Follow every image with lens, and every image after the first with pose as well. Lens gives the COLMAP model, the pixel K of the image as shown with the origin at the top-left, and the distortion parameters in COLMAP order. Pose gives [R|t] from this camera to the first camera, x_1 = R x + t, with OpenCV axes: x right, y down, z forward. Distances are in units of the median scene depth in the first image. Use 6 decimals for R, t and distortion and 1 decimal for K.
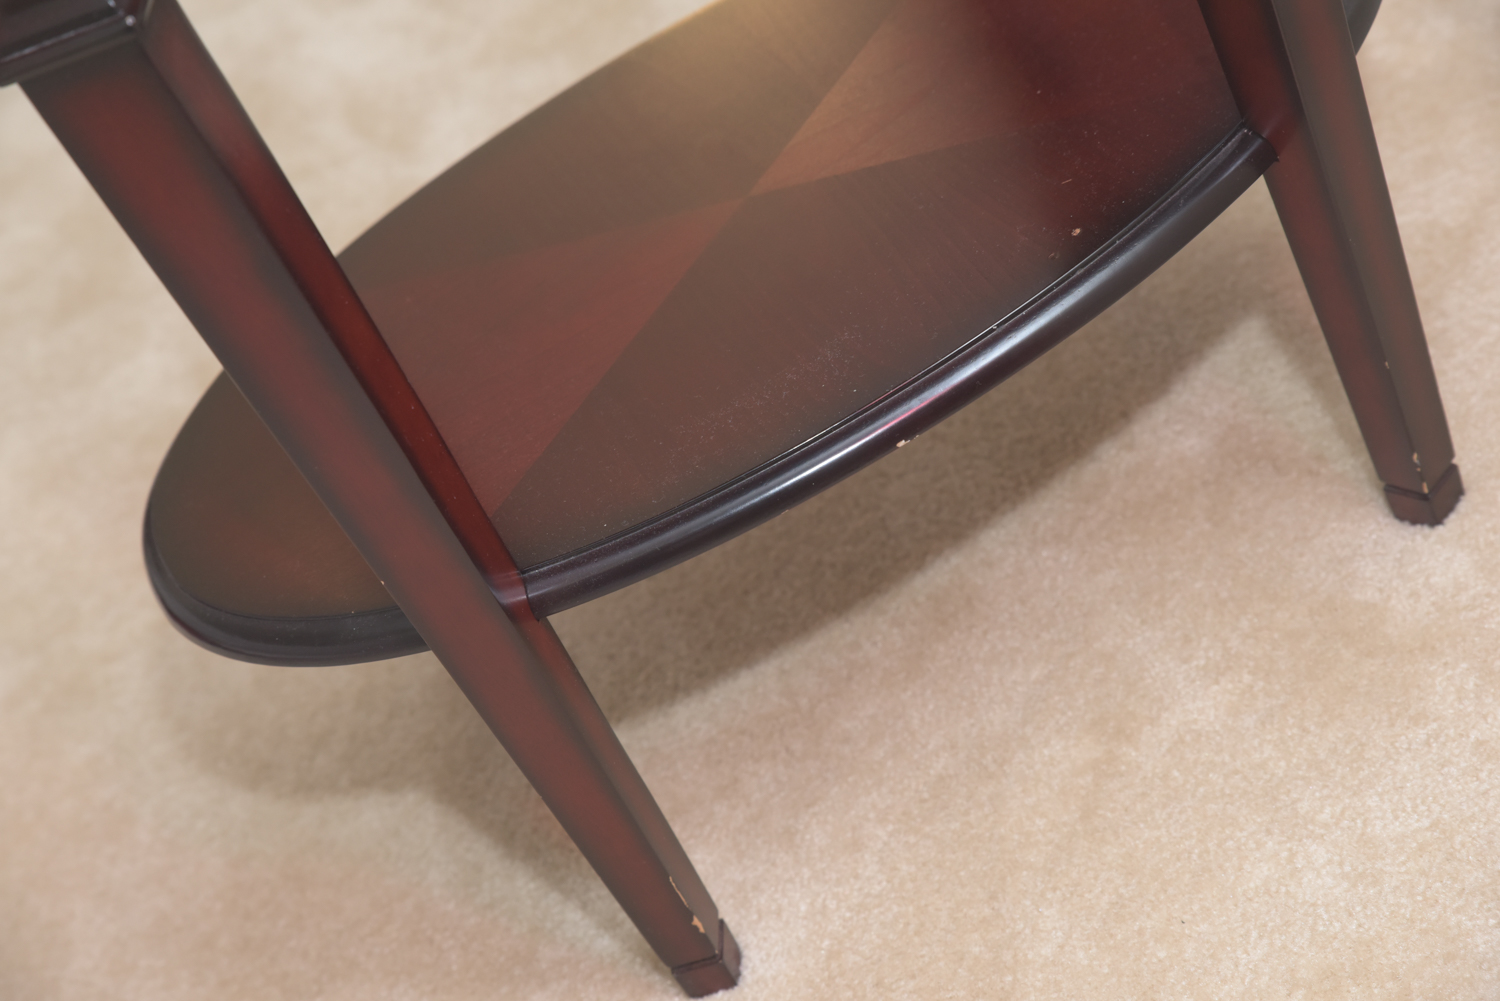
lens RADIAL K [[2583.8, 0, 750.0], [0, 2583.8, 500.5], [0, 0, 1]] dist [0.068740, 0.296693]
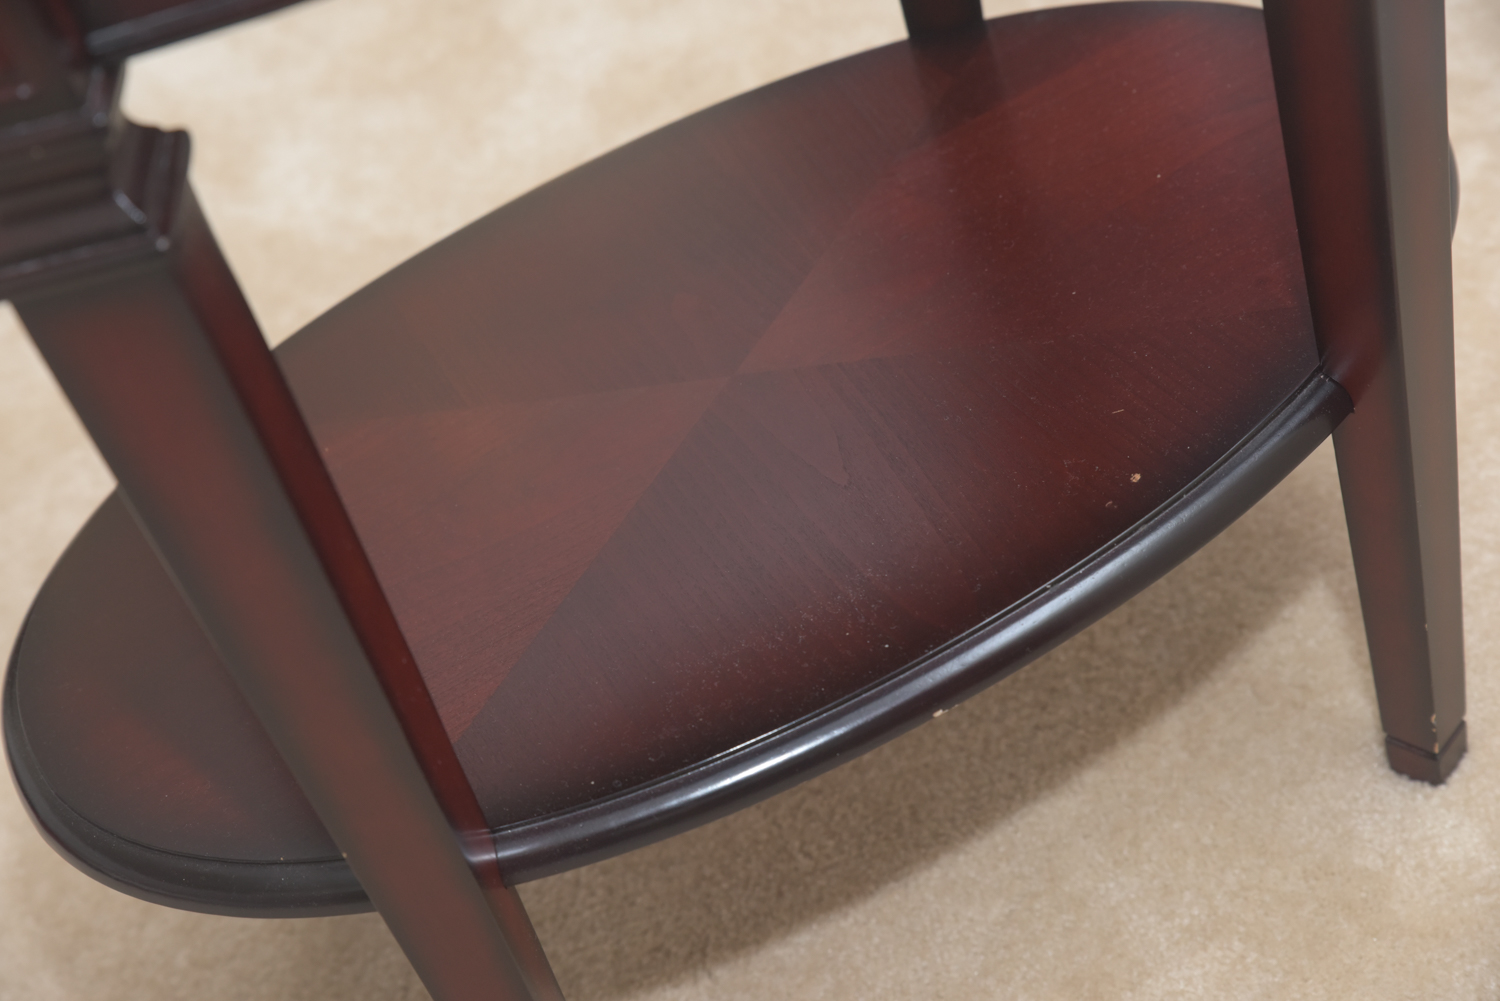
lens RADIAL K [[2583.8, 0, 750.0], [0, 2583.8, 500.5], [0, 0, 1]] dist [0.068740, 0.296693]
pose [[0.987768, 0.071860, 0.138388, -0.113943], [-0.076222, 0.996739, 0.026476, -0.097342], [-0.136034, -0.036701, 0.990024, 0.120330]]
